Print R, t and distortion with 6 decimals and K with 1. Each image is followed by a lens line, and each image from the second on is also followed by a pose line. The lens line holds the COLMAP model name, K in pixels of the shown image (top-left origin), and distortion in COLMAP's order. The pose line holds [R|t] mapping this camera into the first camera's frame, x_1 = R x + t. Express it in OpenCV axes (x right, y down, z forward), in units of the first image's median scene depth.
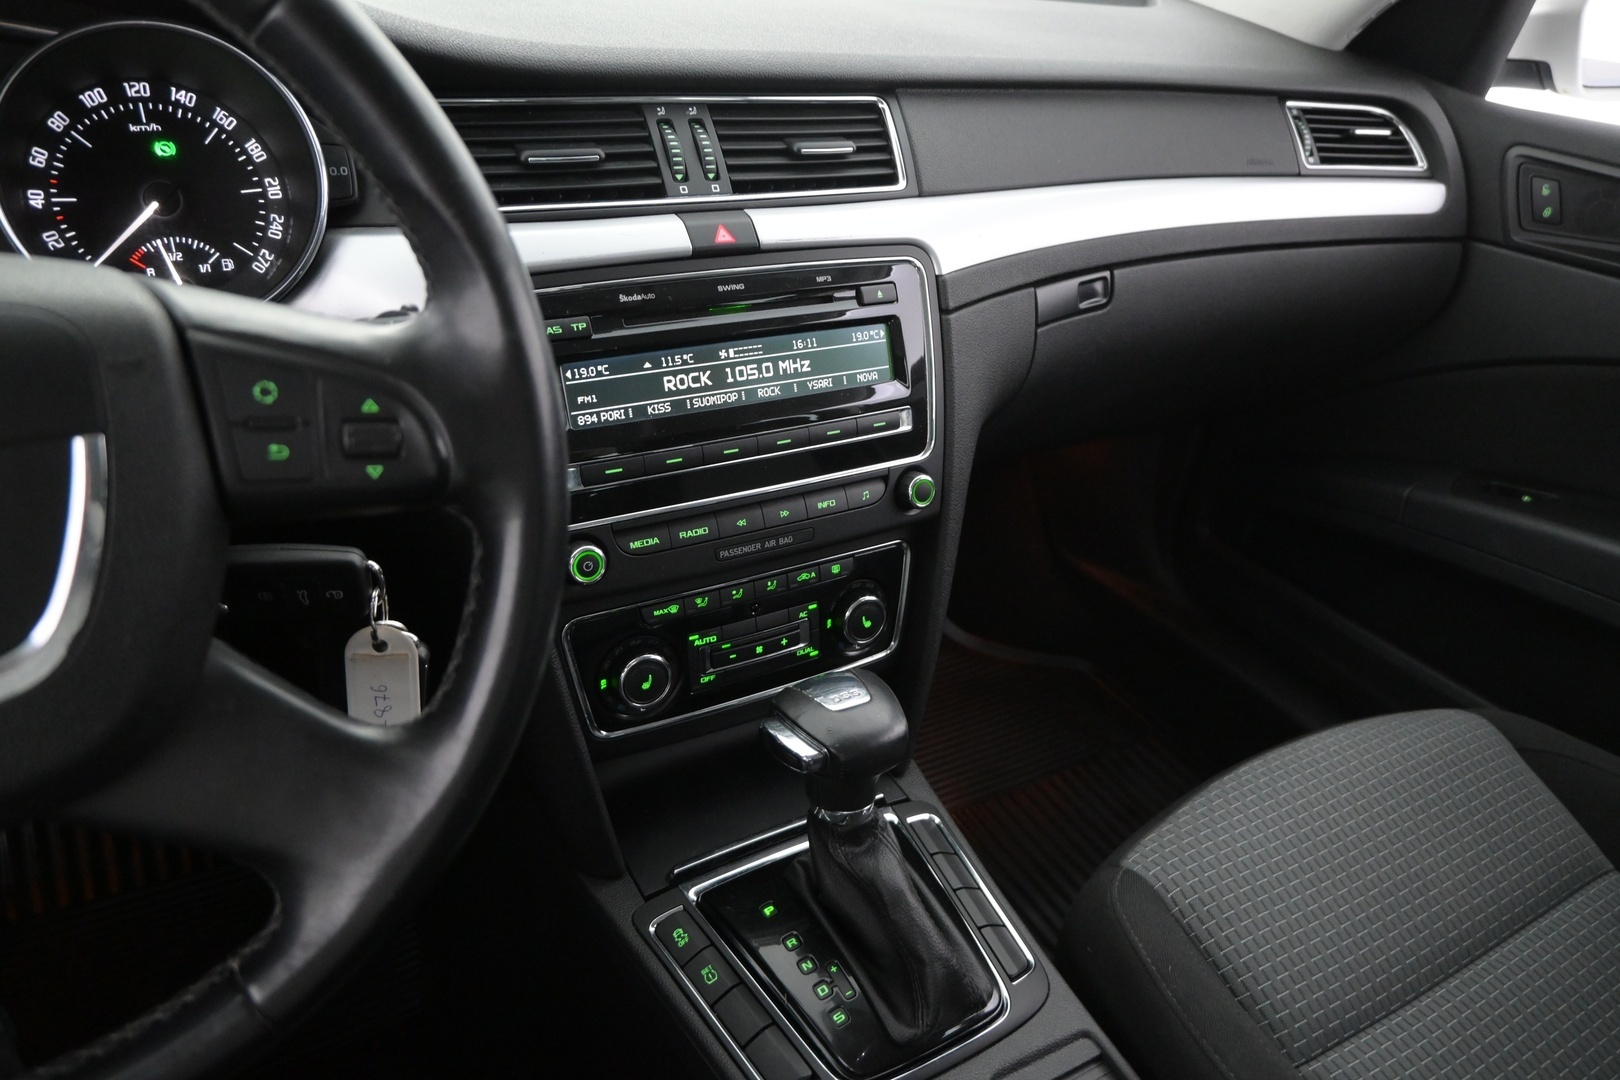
lens RADIAL K [[1115.5, 0, 816.4], [0, 1115.5, 532.5], [0, 0, 1]] dist [0.004267, -0.007963]
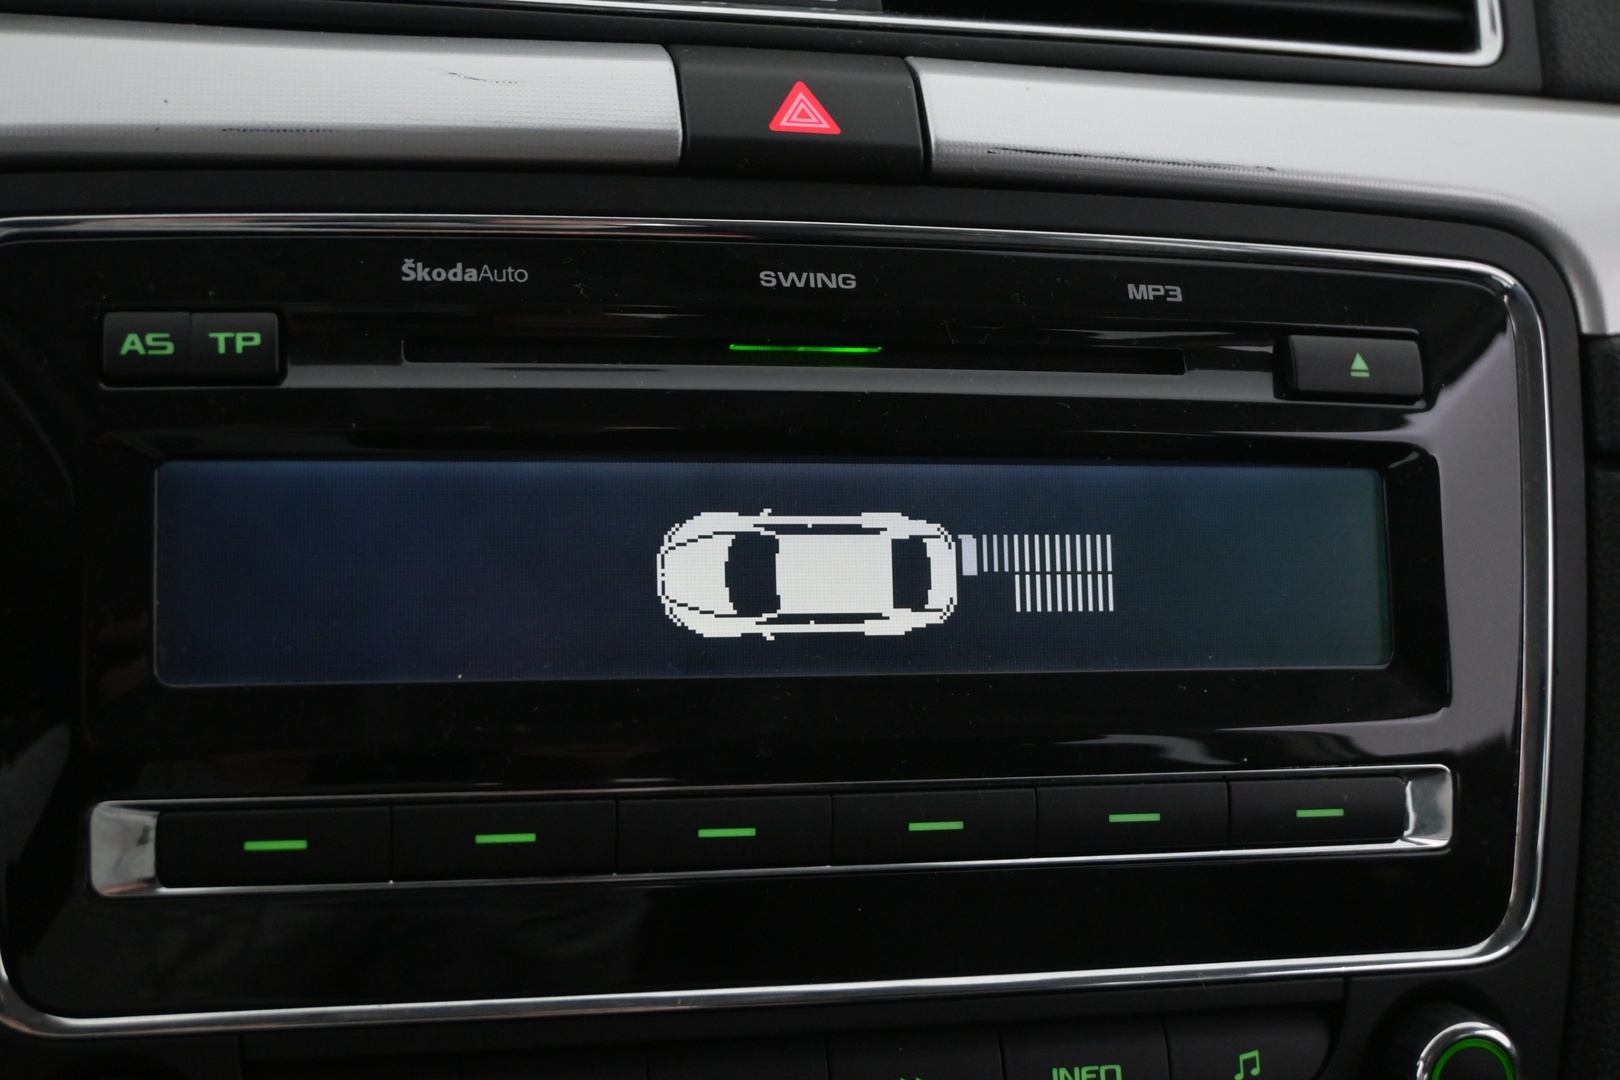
lens RADIAL K [[2242.0, 0, 809.3], [0, 2242.0, 540.5], [0, 0, 1]] dist [0.013536, 0.000000]
pose [[0.951085, 0.076524, -0.299302, 0.104807], [-0.146423, 0.964762, -0.218620, -0.023271], [0.272026, 0.251751, 0.928775, 0.458462]]
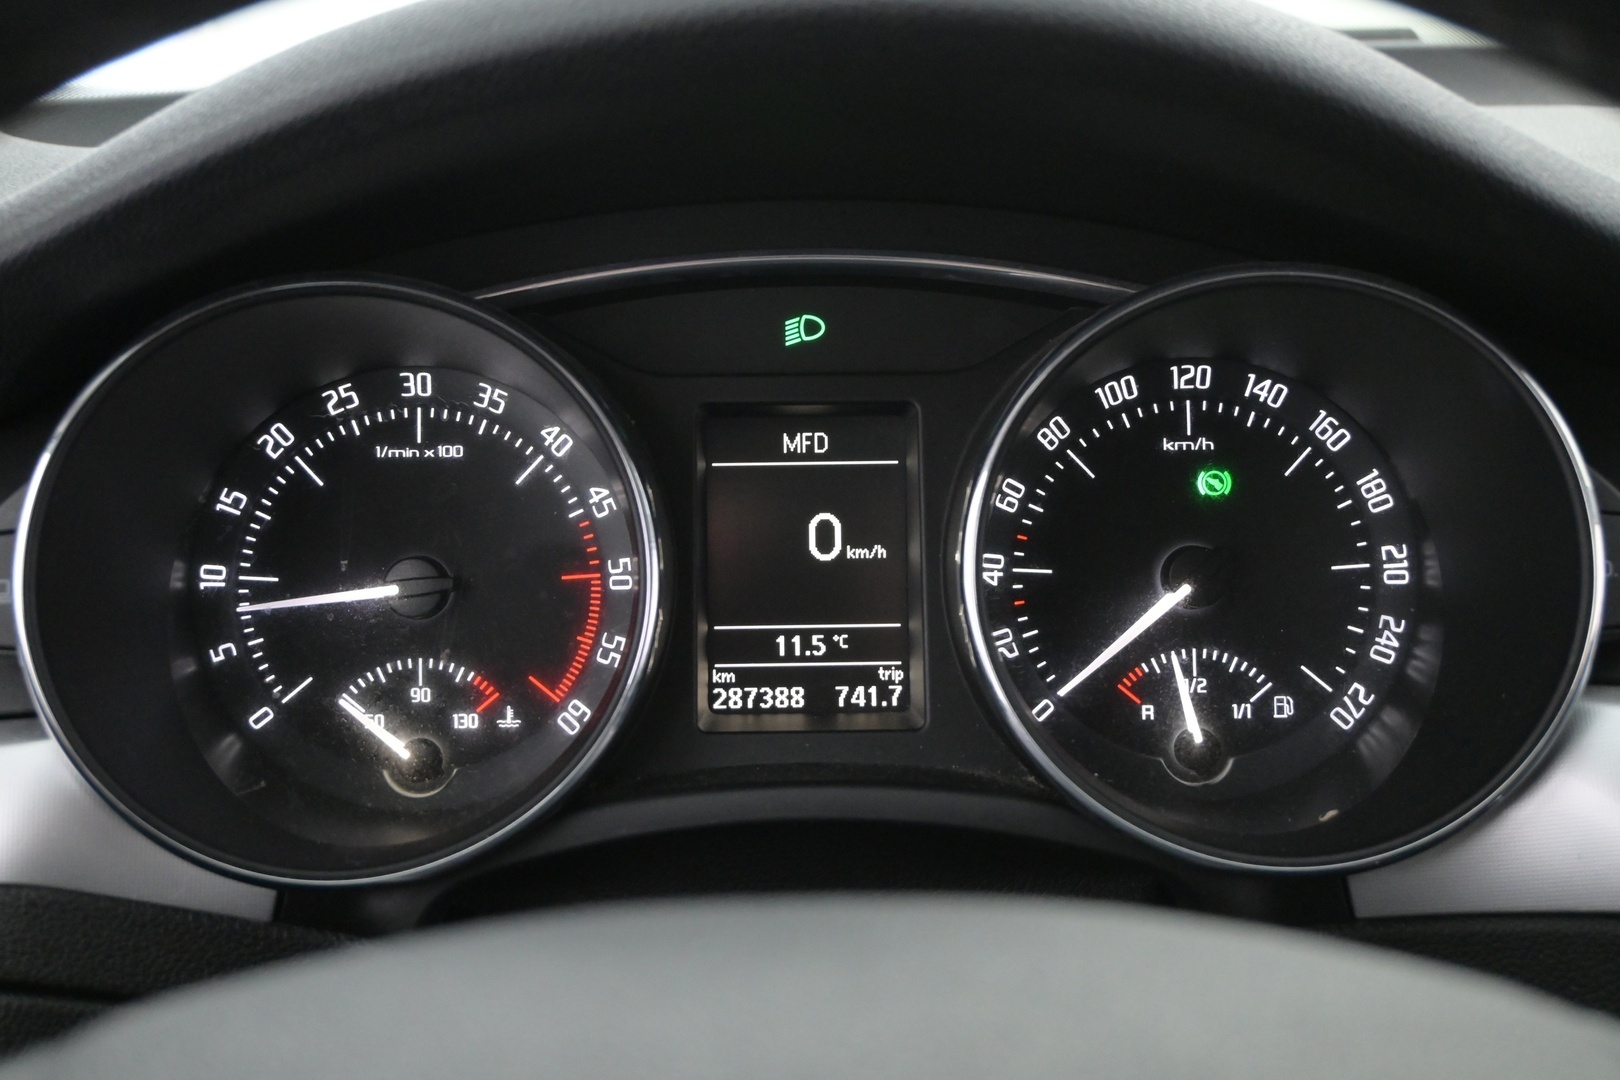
lens RADIAL K [[1834.8, 0, 820.7], [0, 1834.8, 550.5], [0, 0, 1]] dist [0.009677, 0.000000]
pose [[0.864328, 0.069040, -0.498167, -0.289467], [-0.181264, 0.966724, -0.180520, -0.116857], [0.469127, 0.246328, 0.848081, 0.183292]]
